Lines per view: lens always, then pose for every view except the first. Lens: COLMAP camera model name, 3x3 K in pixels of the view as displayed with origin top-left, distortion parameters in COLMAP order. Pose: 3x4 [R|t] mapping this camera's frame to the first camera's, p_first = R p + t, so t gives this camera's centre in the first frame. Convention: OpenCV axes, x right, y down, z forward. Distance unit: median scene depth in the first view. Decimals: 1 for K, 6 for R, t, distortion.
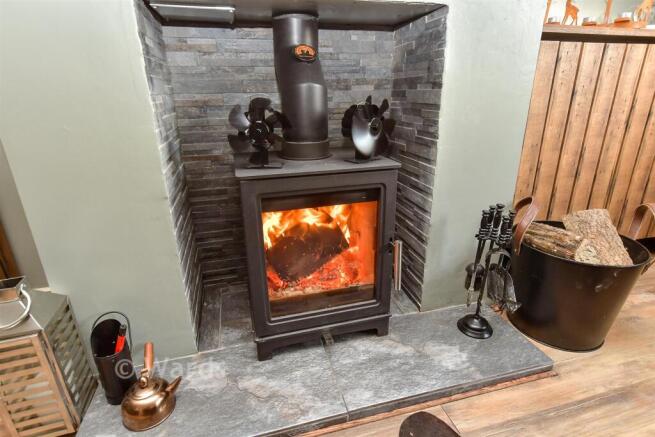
lens RADIAL K [[339.8, 0, 326.4], [0, 339.8, 217.4], [0, 0, 1]] dist [-0.002596, 0.000031]
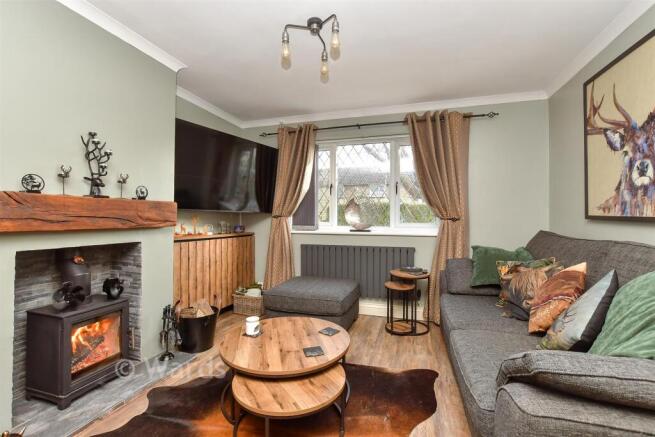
lens RADIAL K [[285.9, 0, 326.7], [0, 285.9, 218.7], [0, 0, 1]] dist [-0.004216, -0.000127]
pose [[0.535301, 0.020454, 0.844414, -0.746041], [0.272912, 0.941899, -0.195822, 0.102468], [-0.799358, 0.335274, 0.498617, -1.361364]]
